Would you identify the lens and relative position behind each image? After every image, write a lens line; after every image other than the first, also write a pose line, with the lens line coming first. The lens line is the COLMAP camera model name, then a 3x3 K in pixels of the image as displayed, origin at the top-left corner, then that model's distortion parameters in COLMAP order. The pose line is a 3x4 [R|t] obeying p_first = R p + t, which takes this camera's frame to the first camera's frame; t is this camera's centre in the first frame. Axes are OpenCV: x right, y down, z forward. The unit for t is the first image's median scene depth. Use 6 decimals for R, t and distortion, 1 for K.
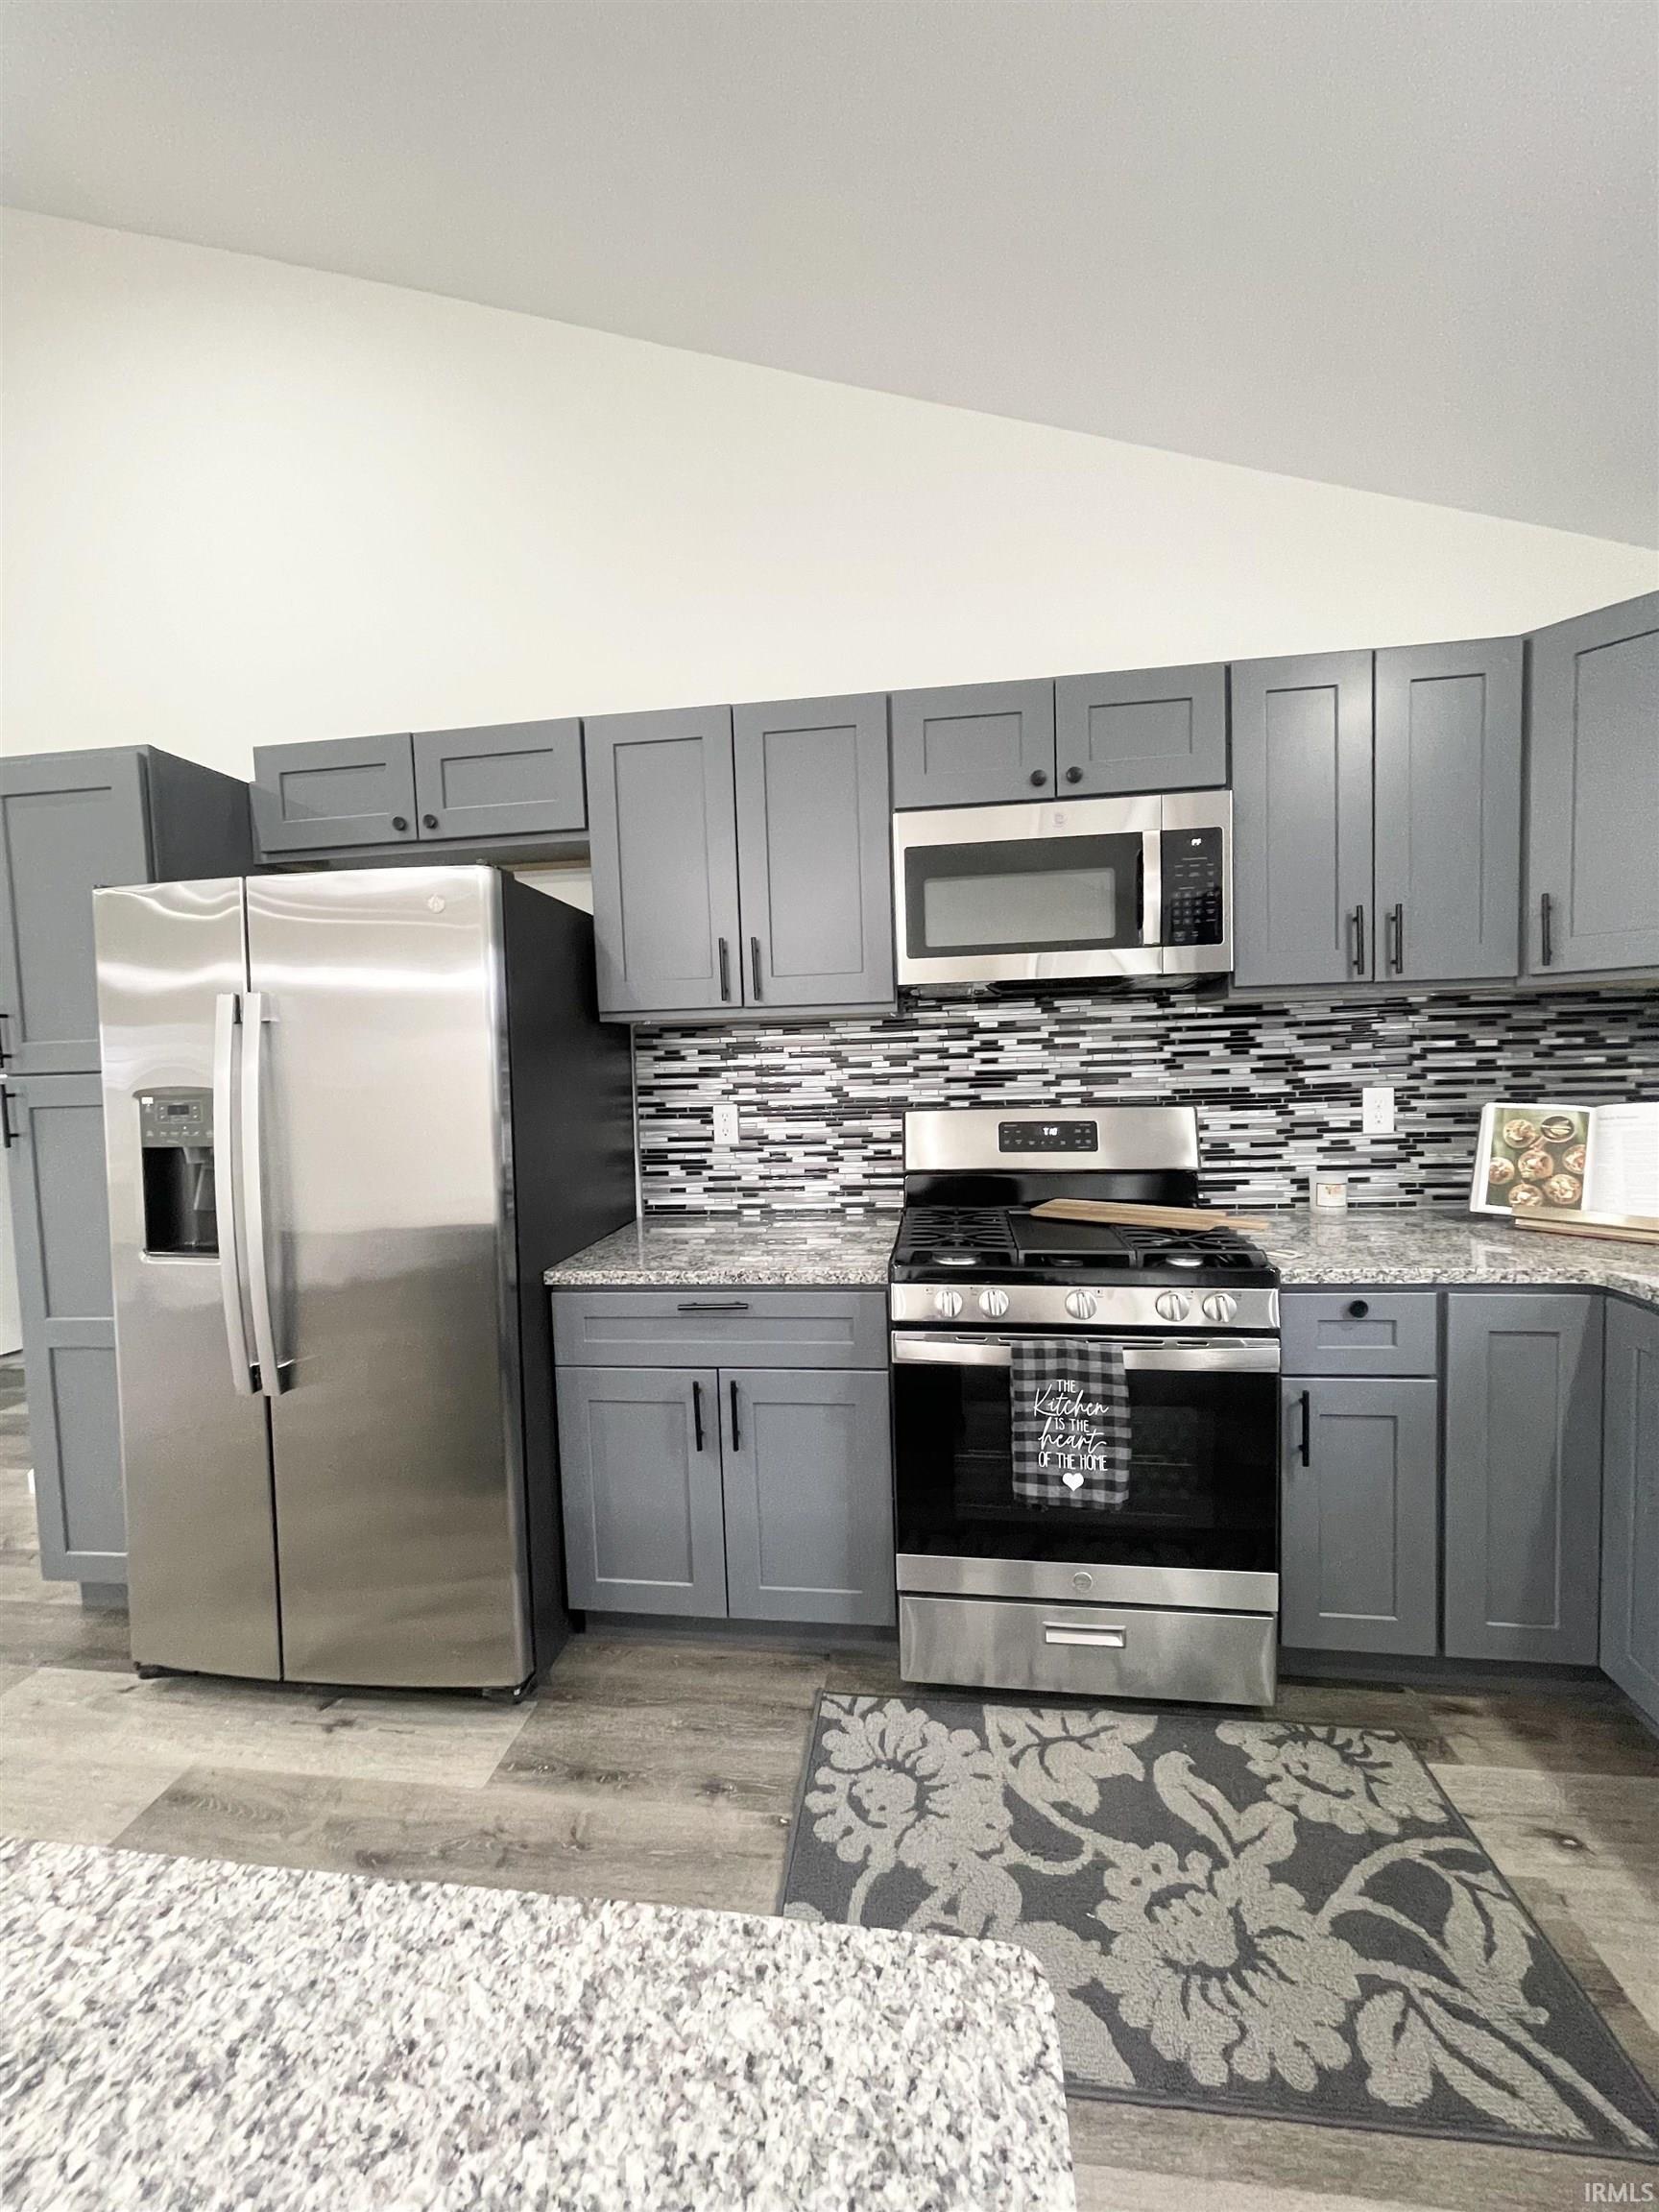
lens RADIAL K [[884.2, 0, 826.7], [0, 884.2, 1110.8], [0, 0, 1]] dist [-0.000902, 0.000118]
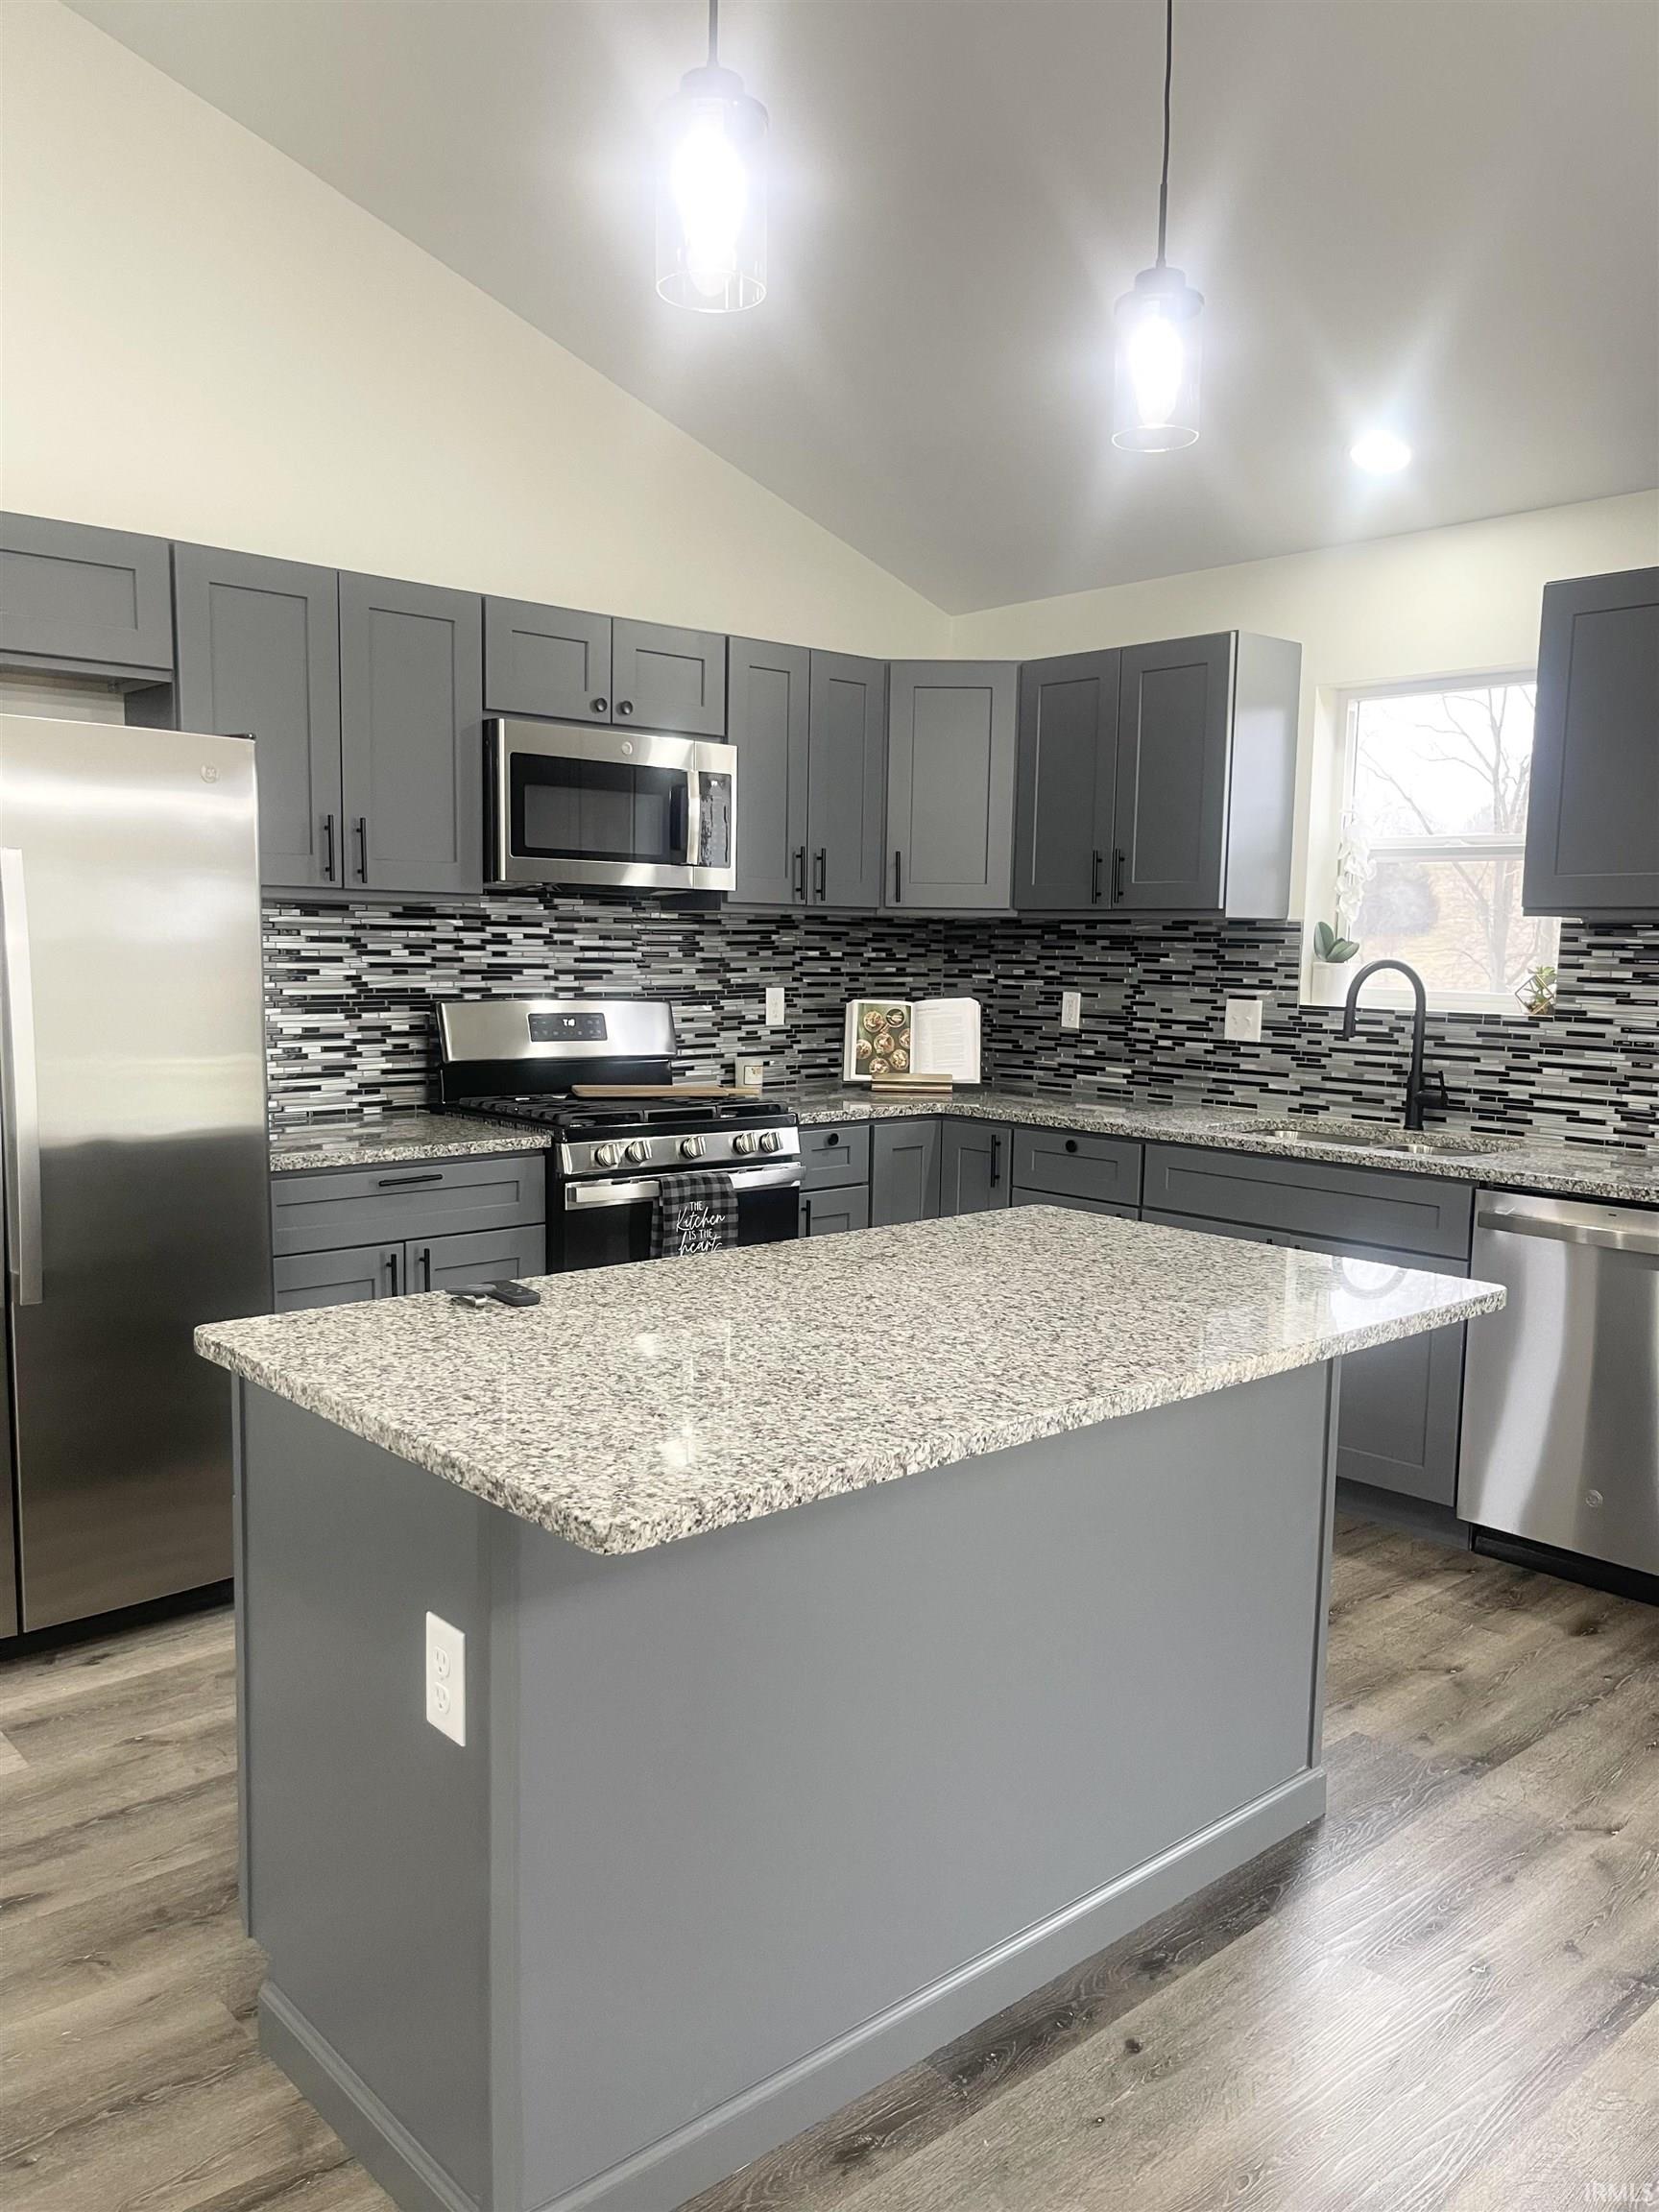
lens RADIAL K [[1662.3, 0, 829.7], [0, 1662.3, 1128.7], [0, 0, 1]] dist [0.039191, -0.051000]
pose [[0.647040, -0.044282, 0.761169, -1.113233], [0.011813, 0.998774, 0.048063, 0.060407], [-0.762365, -0.022107, 0.646770, -0.562558]]
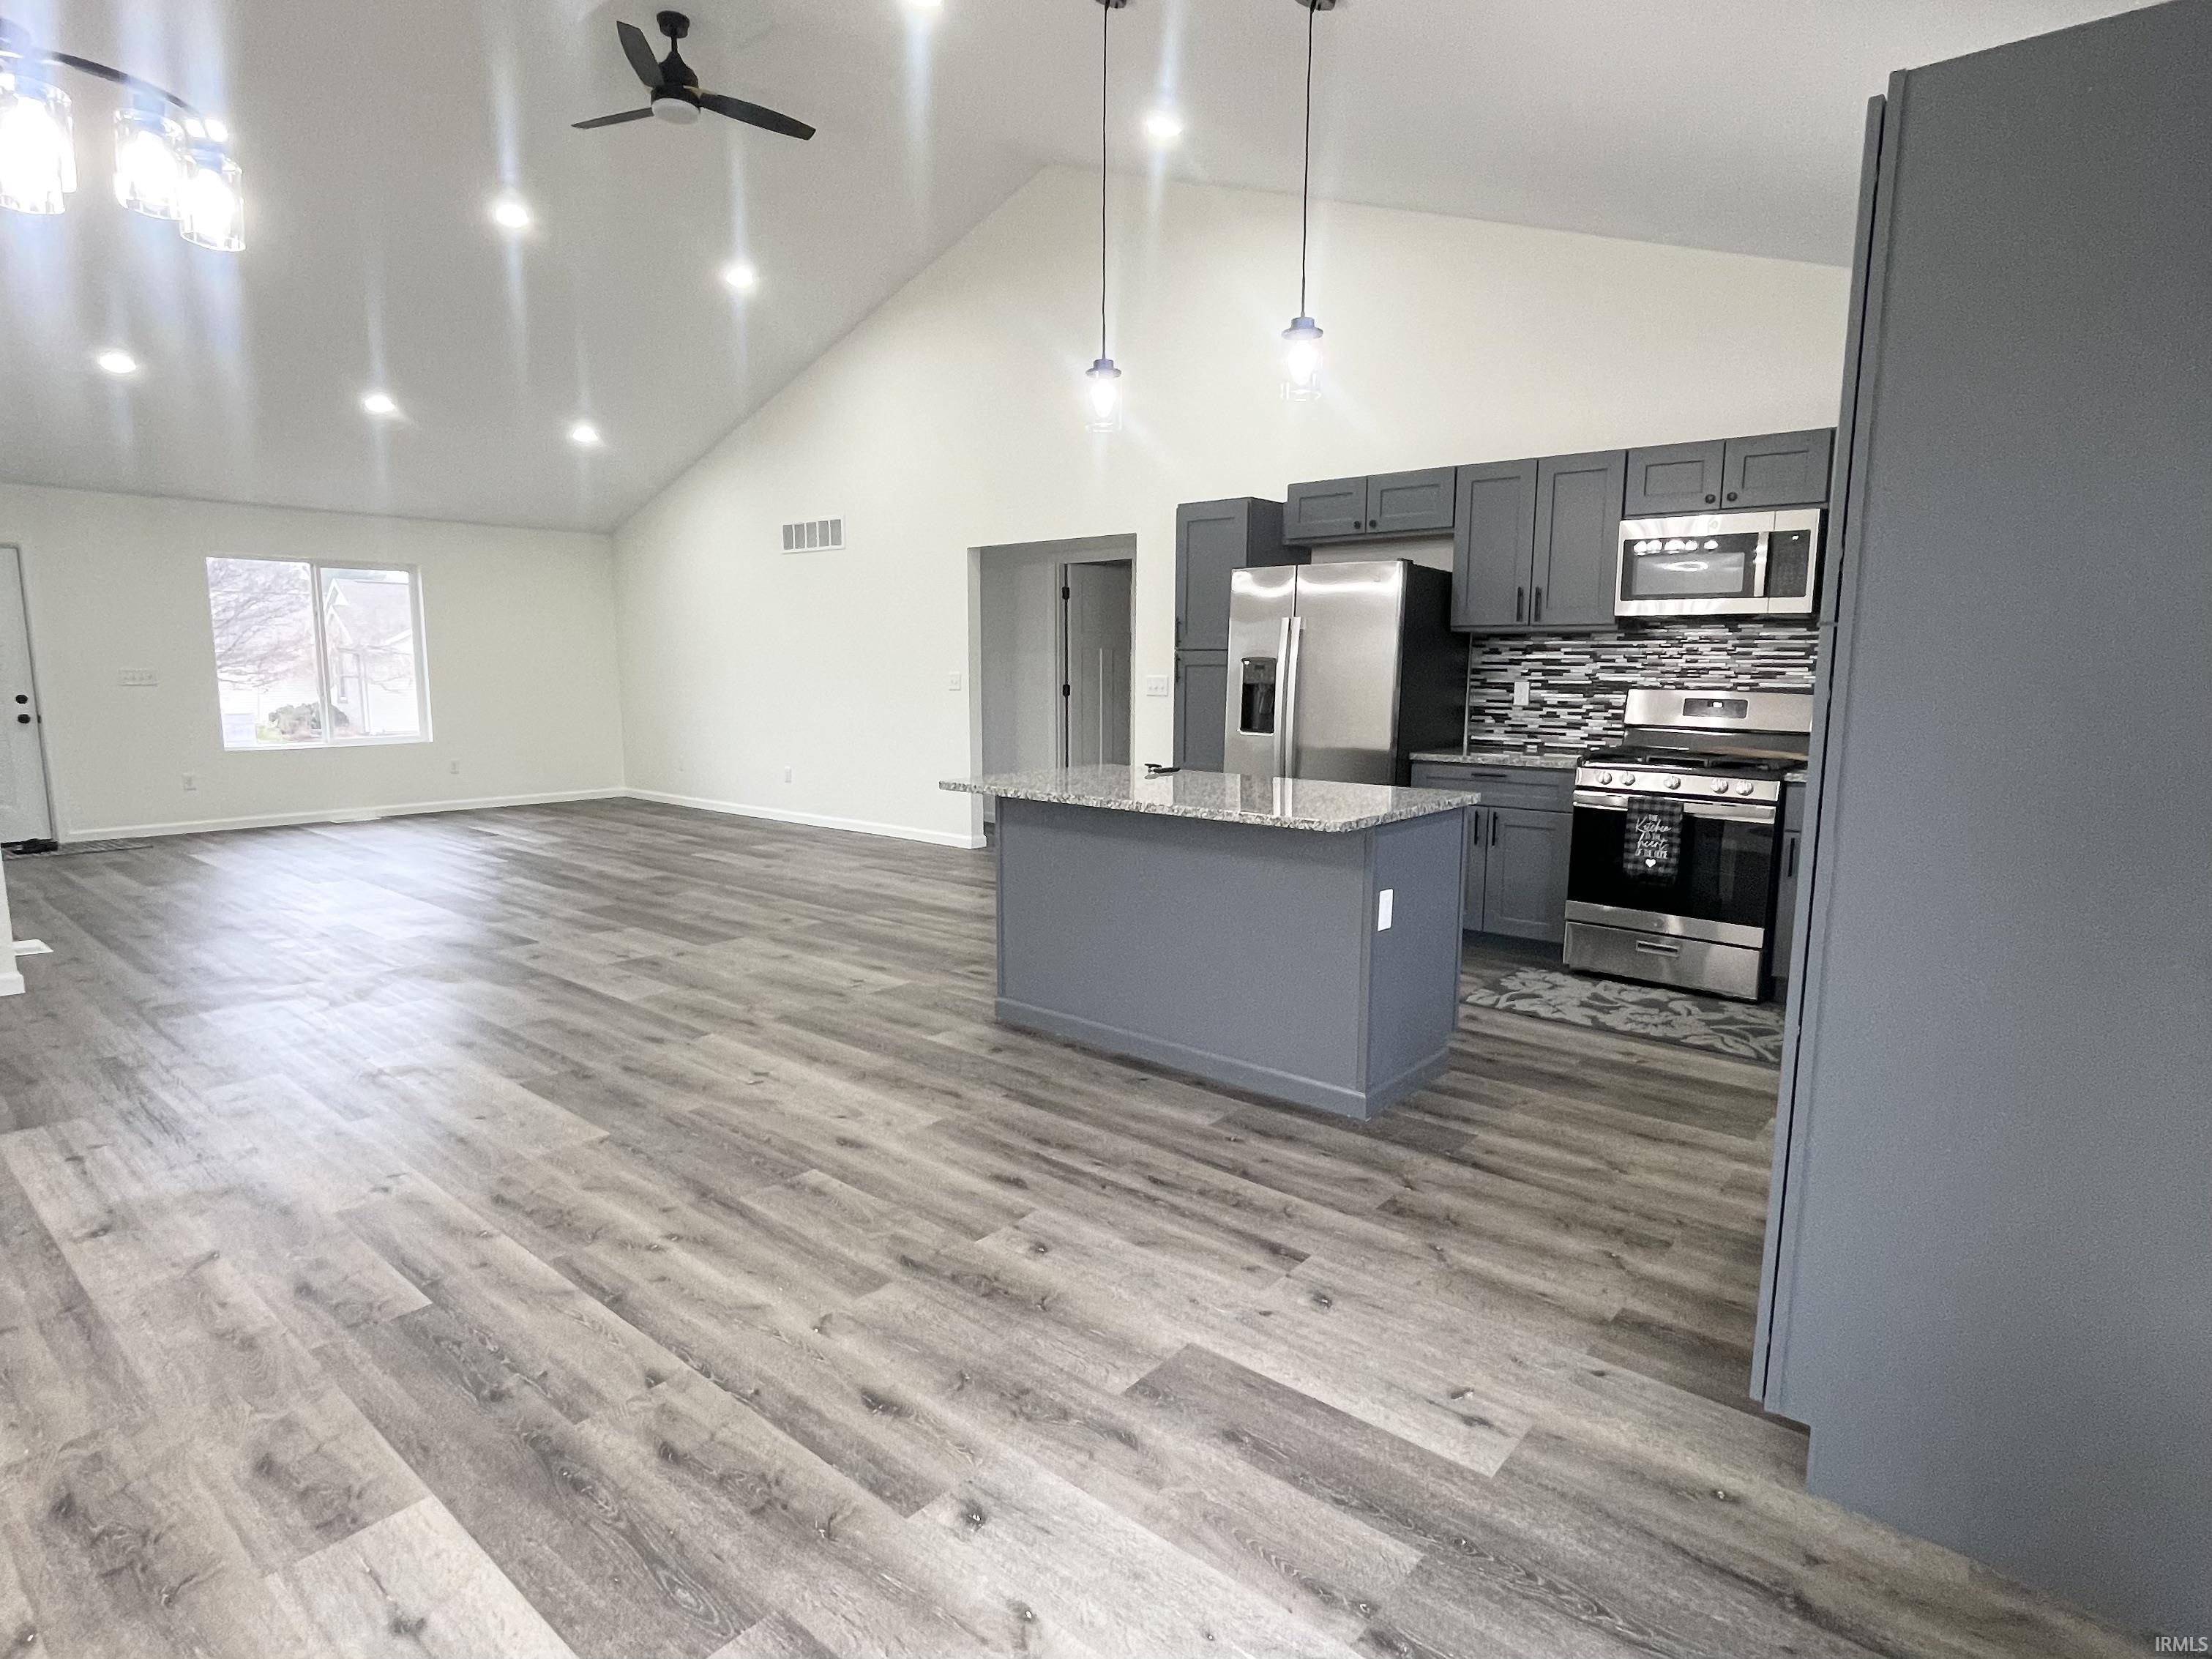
lens RADIAL K [[1179.3, 0, 1106.3], [0, 1179.3, 830.3], [0, 0, 1]] dist [-0.004630, -0.002342]
pose [[0.843640, 0.112498, -0.524992, 0.483395], [-0.066617, 0.992179, 0.105559, 0.101721], [0.532761, -0.054081, 0.844536, -1.510515]]
